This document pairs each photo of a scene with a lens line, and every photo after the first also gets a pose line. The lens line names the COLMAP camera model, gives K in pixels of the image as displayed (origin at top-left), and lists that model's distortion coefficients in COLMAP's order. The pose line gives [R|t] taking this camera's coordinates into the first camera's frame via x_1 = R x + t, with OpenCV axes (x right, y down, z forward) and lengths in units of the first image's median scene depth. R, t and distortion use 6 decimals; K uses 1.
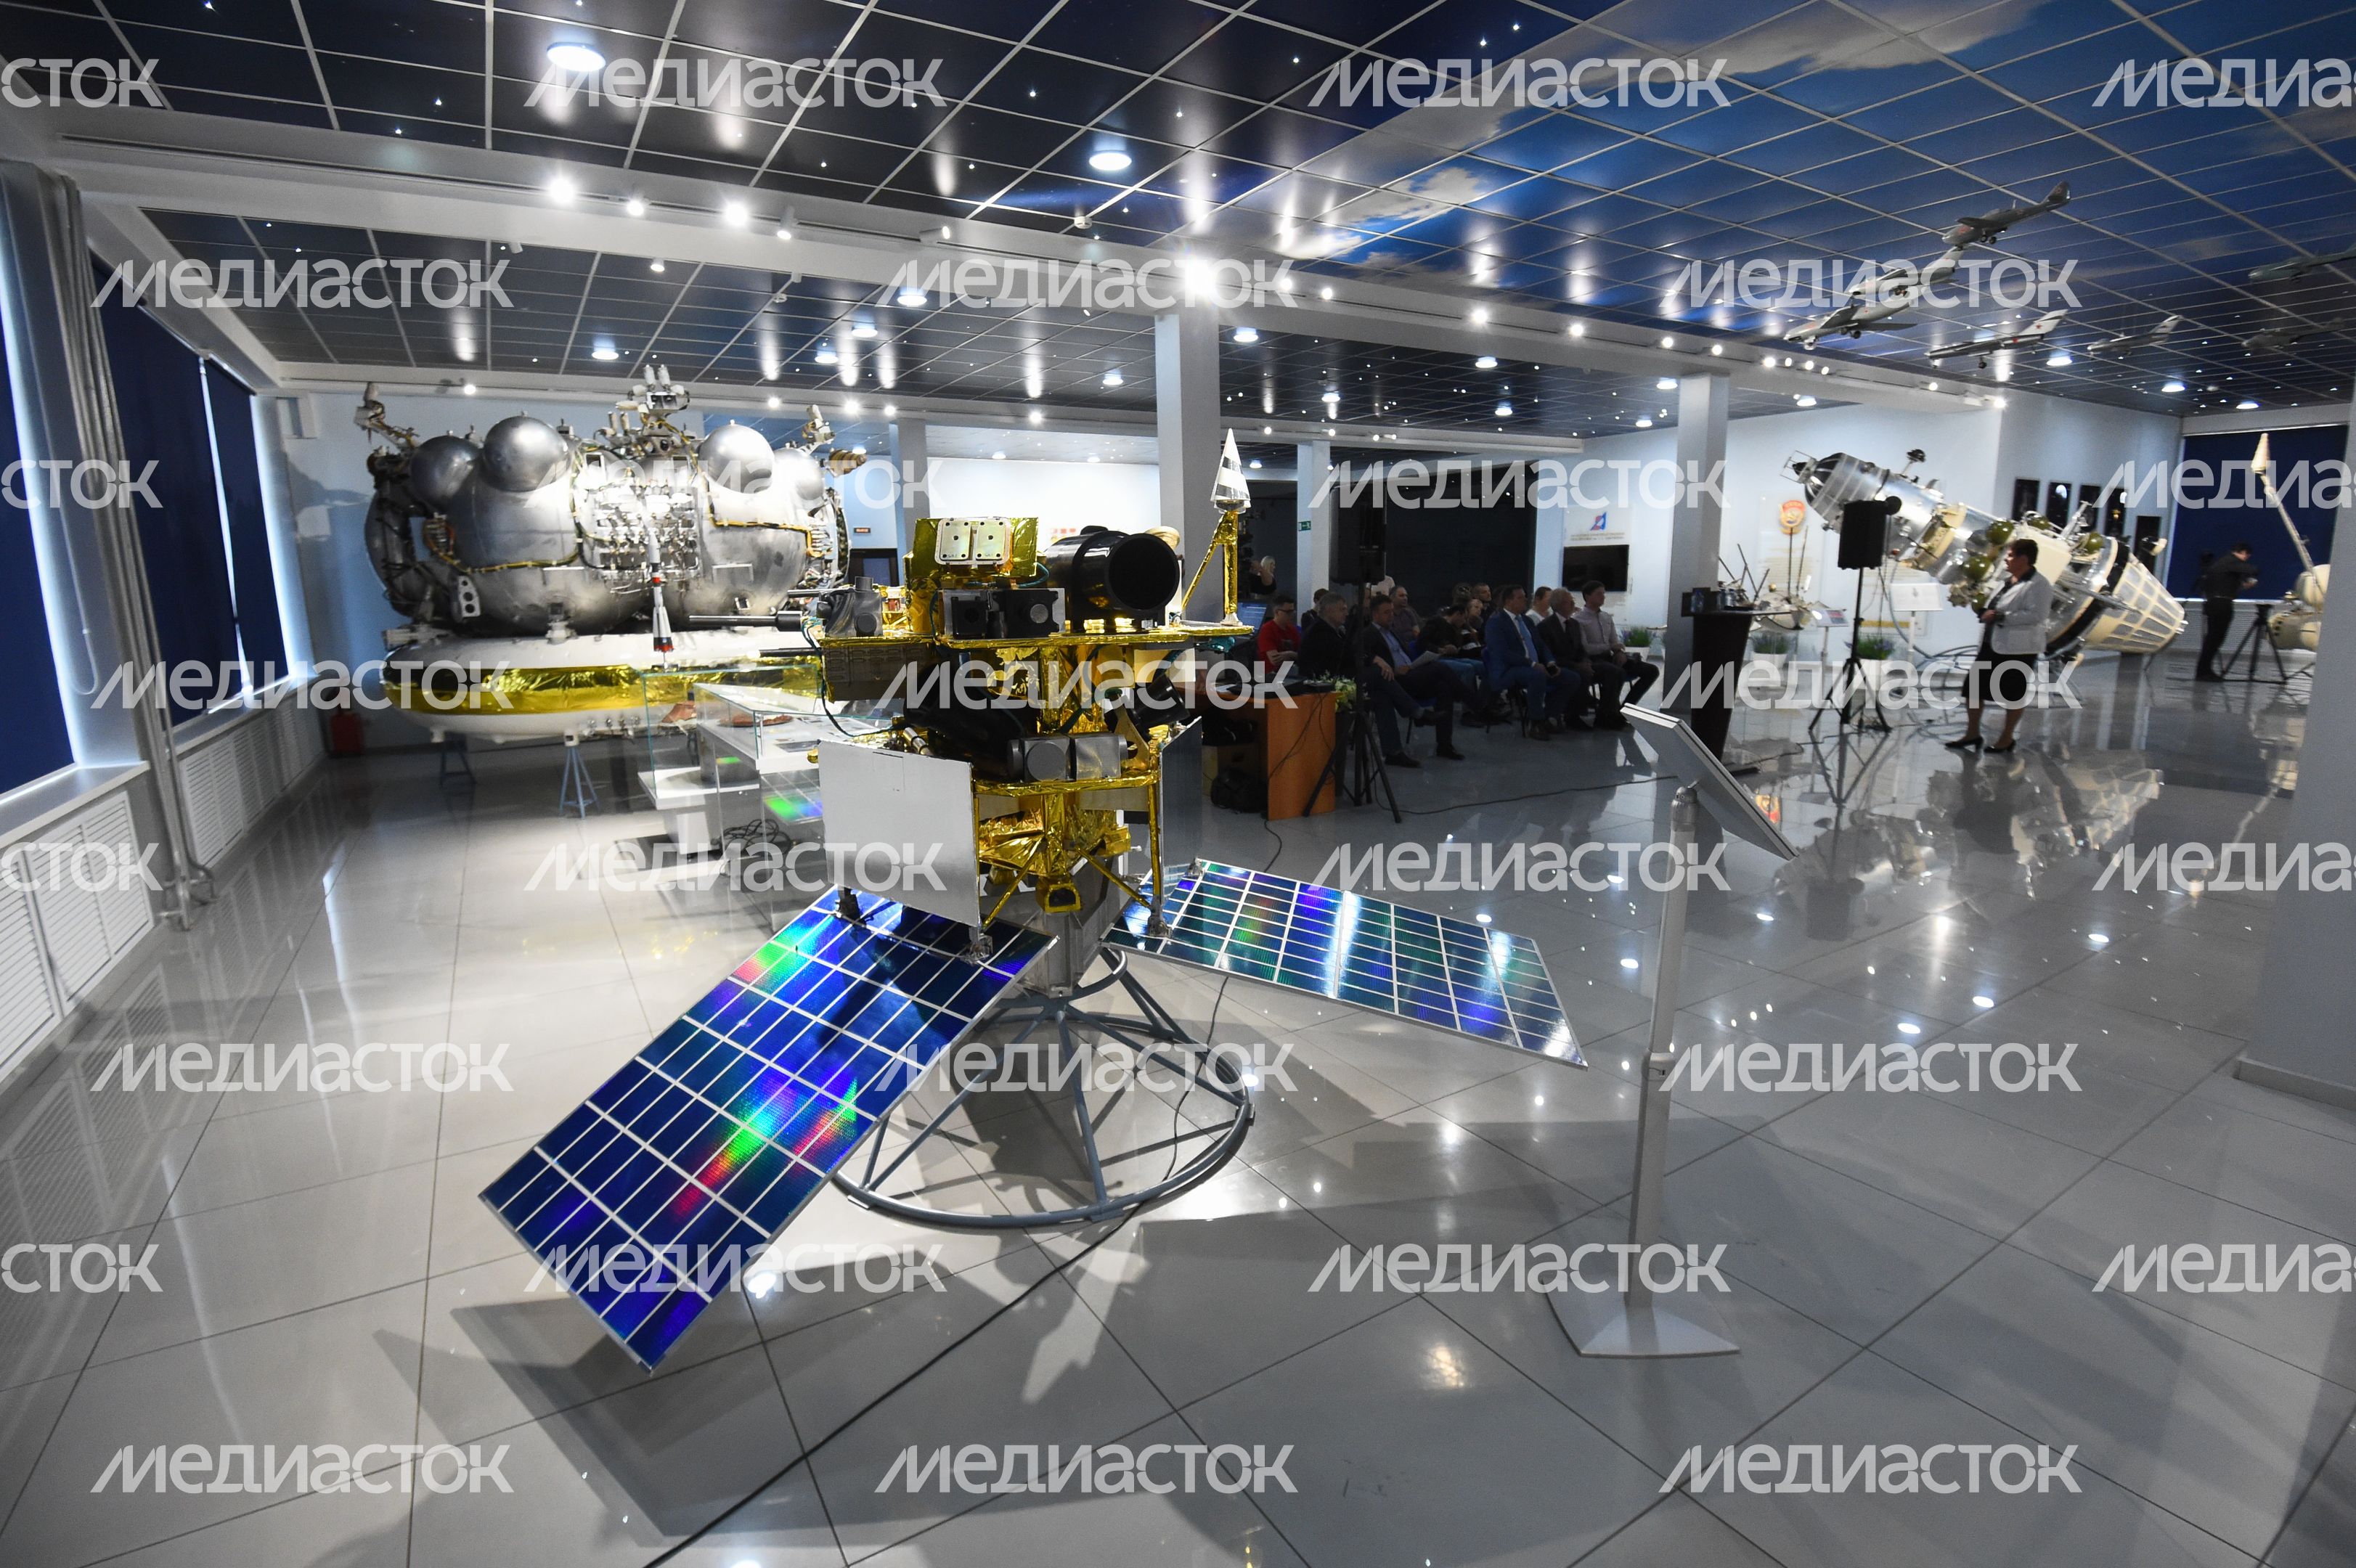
lens RADIAL K [[1092.8, 0, 1174.9], [0, 1092.8, 786.0], [0, 0, 1]] dist [-0.032009, -0.000777]
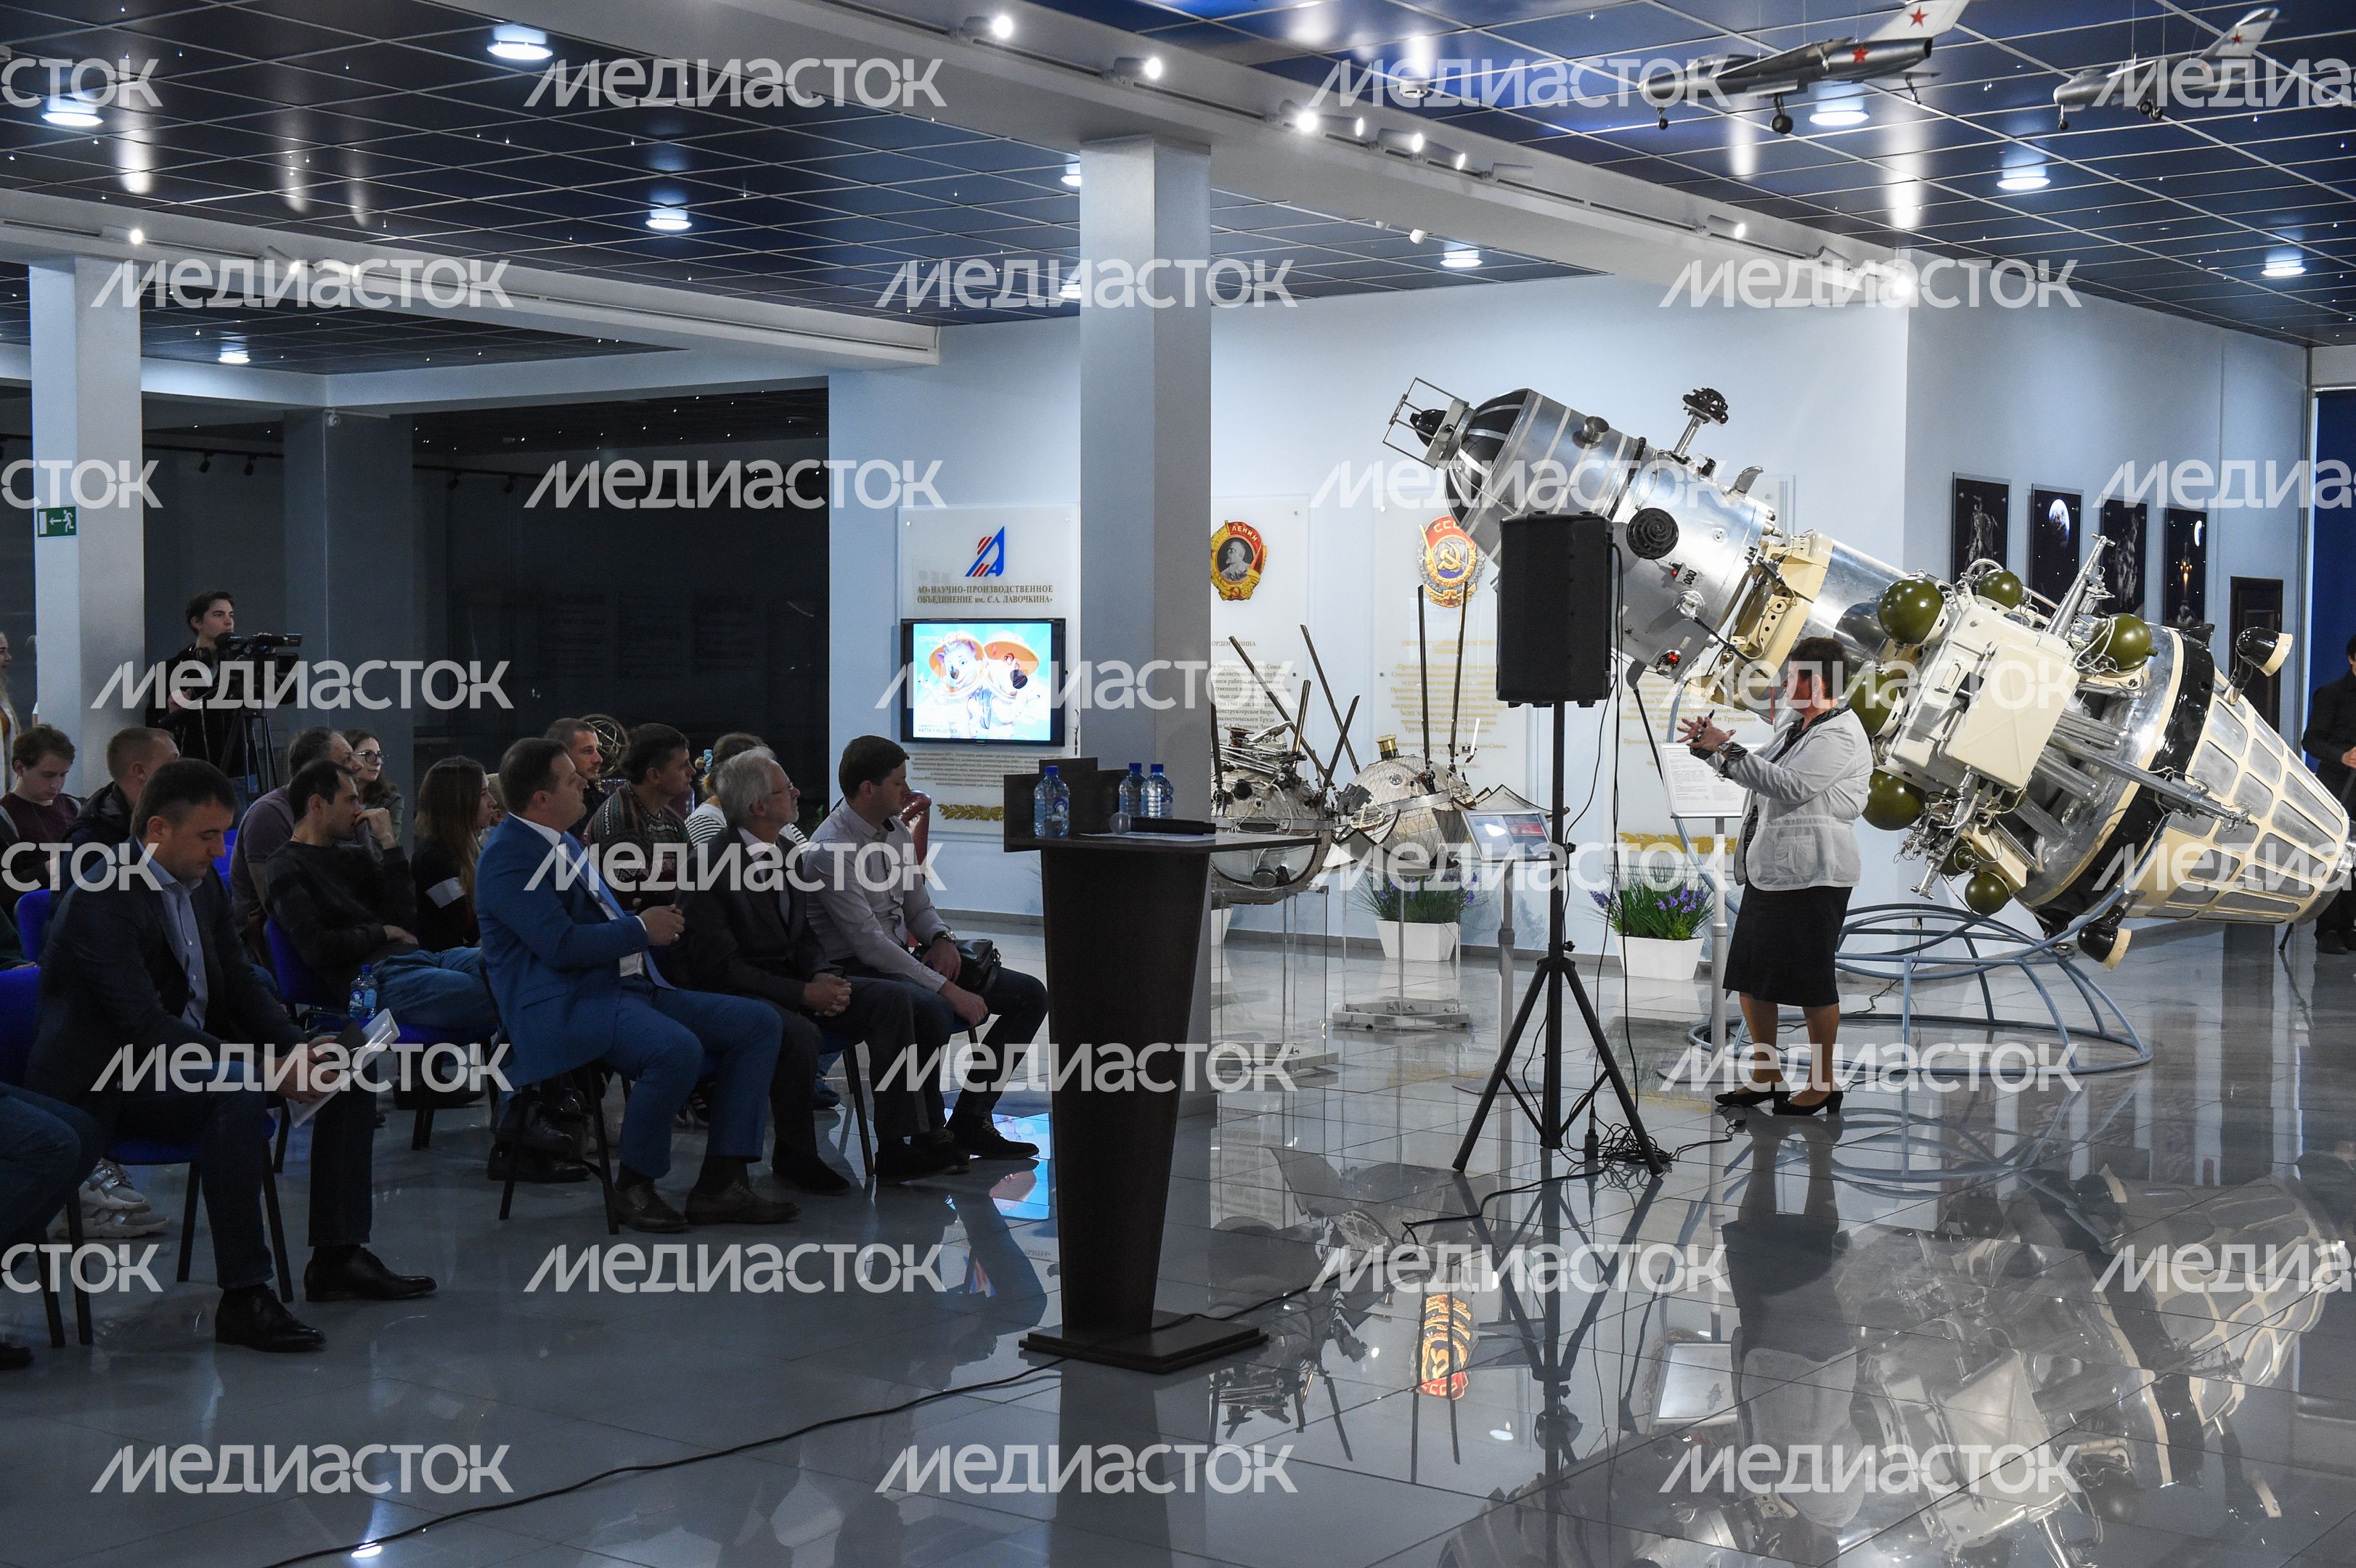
lens RADIAL K [[2919.3, 0, 1178.3], [0, 2919.3, 787.6], [0, 0, 1]] dist [0.164890, 0.000000]
pose [[0.928229, 0.013373, 0.371770, 0.136865], [0.043151, 0.988737, -0.143305, -0.035539], [-0.369499, 0.149062, 0.917197, 0.141255]]
